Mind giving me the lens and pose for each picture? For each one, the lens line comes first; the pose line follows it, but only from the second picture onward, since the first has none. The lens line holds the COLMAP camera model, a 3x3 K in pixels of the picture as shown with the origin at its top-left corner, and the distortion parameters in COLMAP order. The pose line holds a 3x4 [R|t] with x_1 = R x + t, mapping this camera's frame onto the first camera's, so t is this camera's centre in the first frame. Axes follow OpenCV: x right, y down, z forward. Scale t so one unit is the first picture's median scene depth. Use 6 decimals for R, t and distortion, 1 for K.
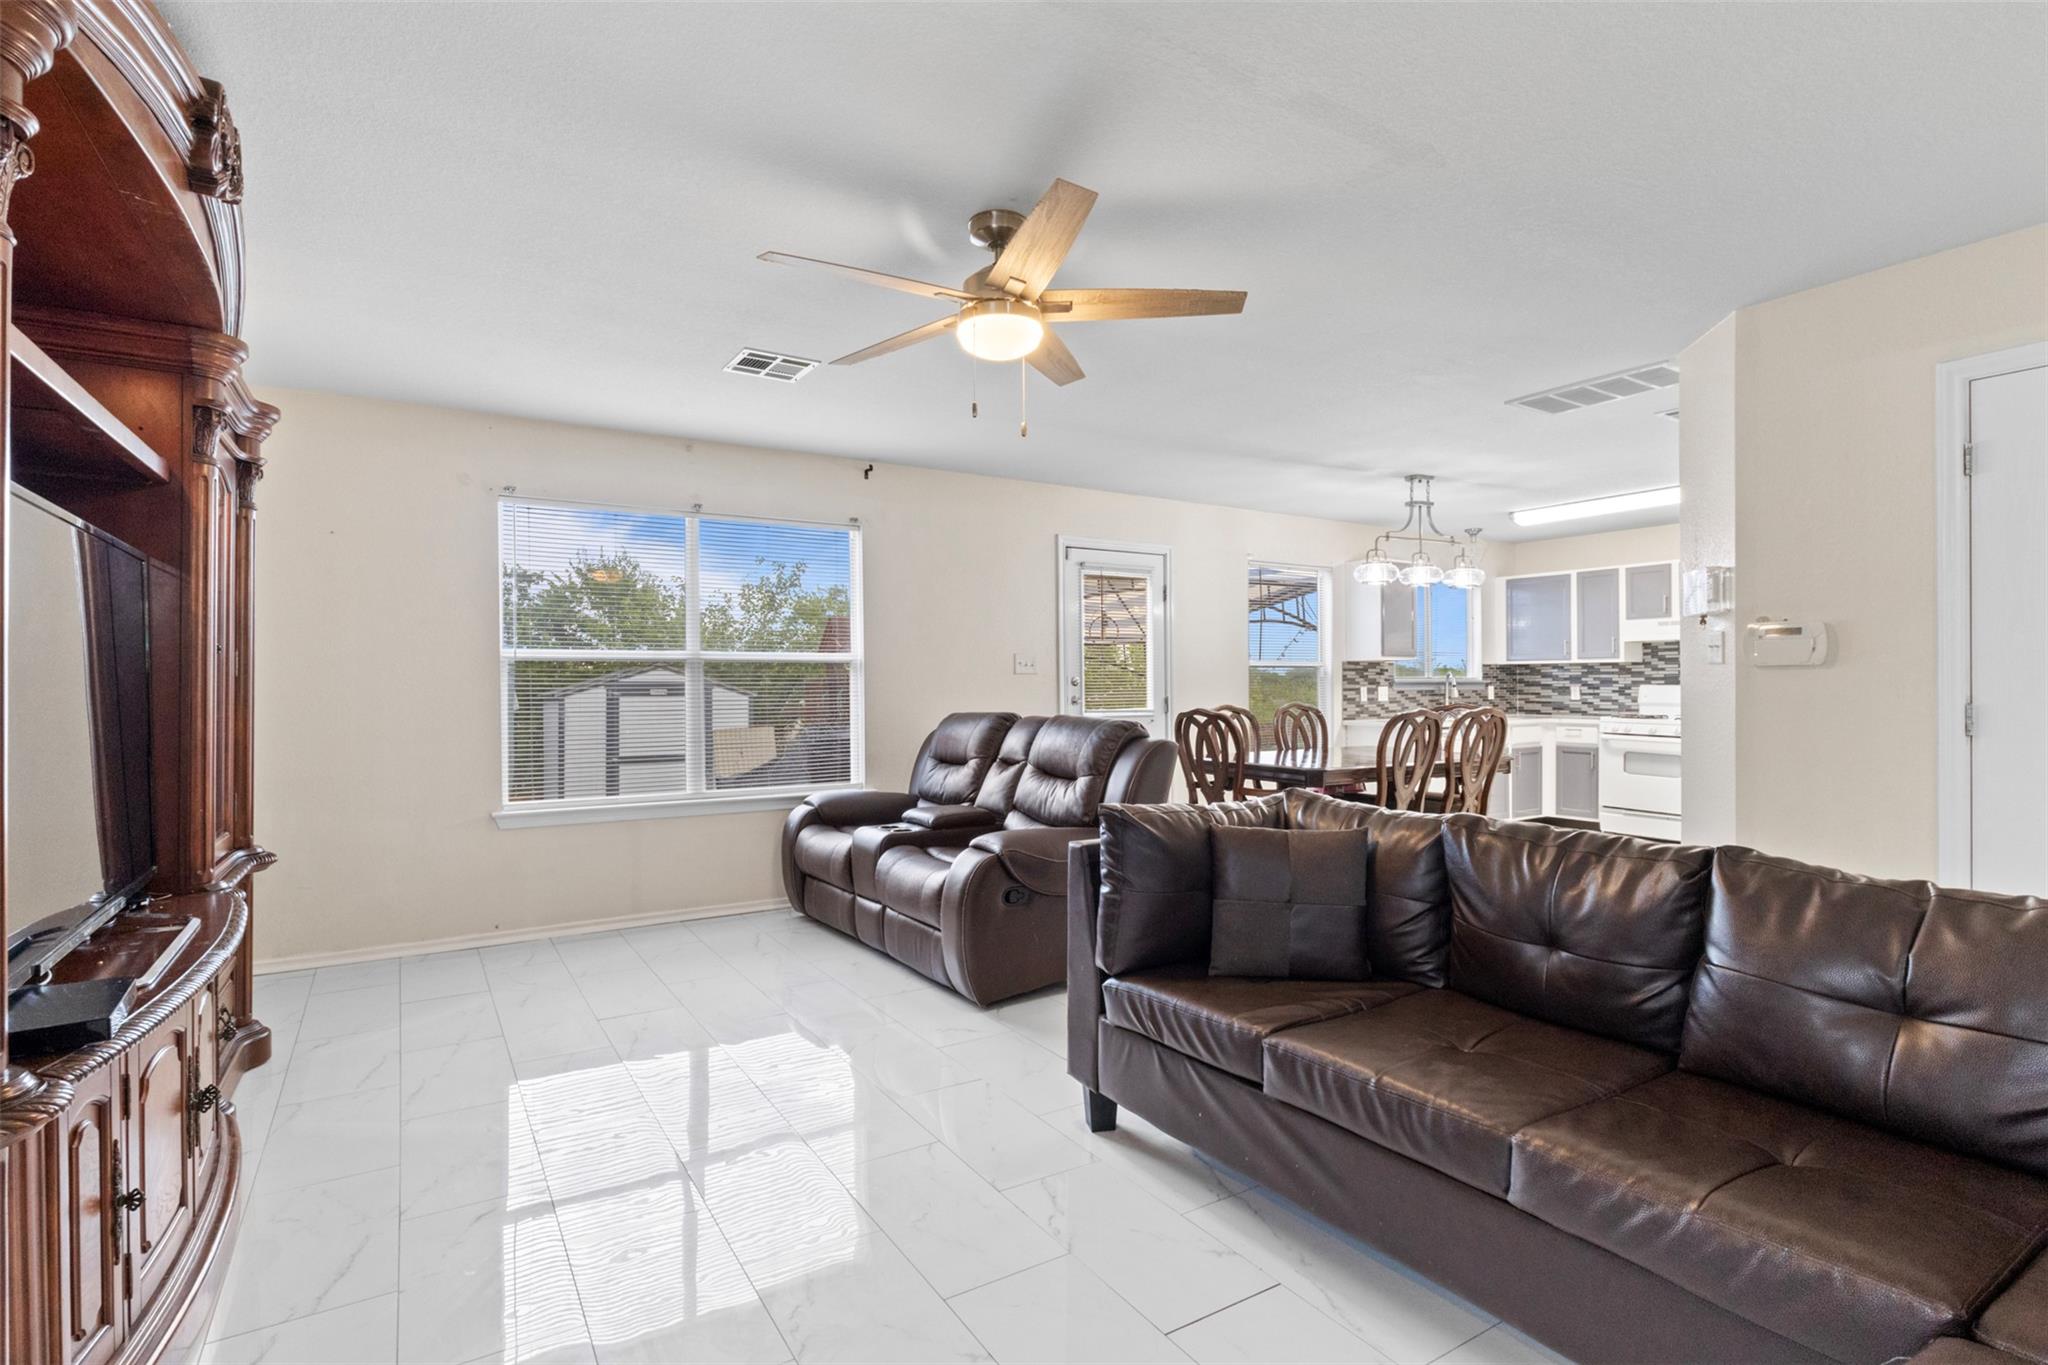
lens RADIAL K [[1021.3, 0, 1027.4], [0, 1021.3, 684.7], [0, 0, 1]] dist [-0.002068, -0.000004]
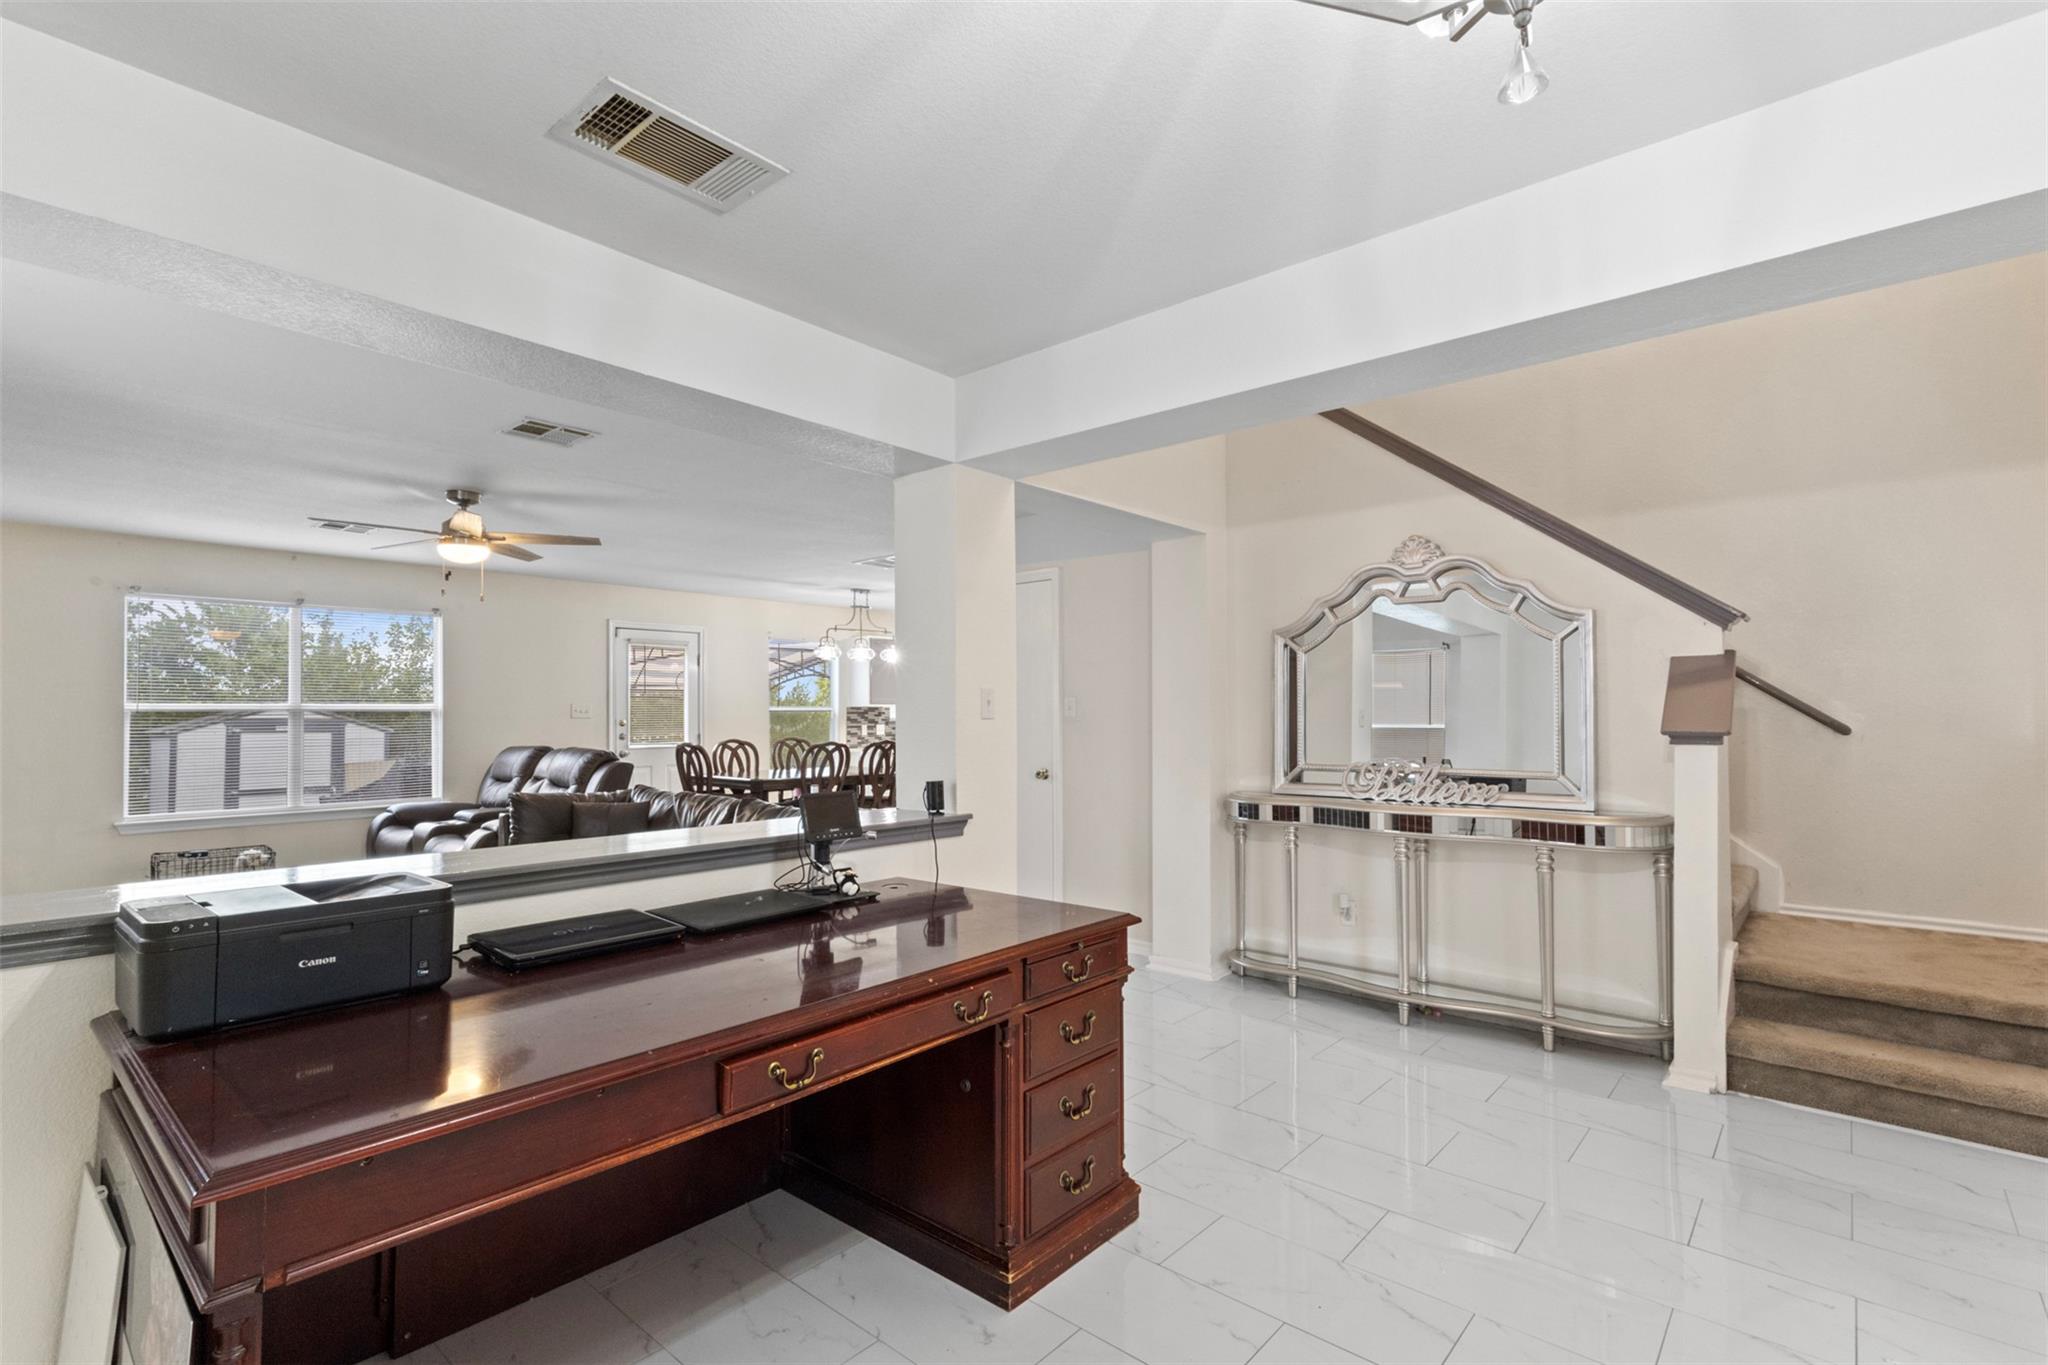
lens RADIAL K [[947.2, 0, 1020.8], [0, 947.2, 686.5], [0, 0, 1]] dist [0.002222, 0.000230]
pose [[0.954844, 0.008413, 0.296988, 0.192441], [0.001102, 0.999492, -0.031856, -0.011799], [-0.297105, 0.030745, 0.954350, -0.434396]]
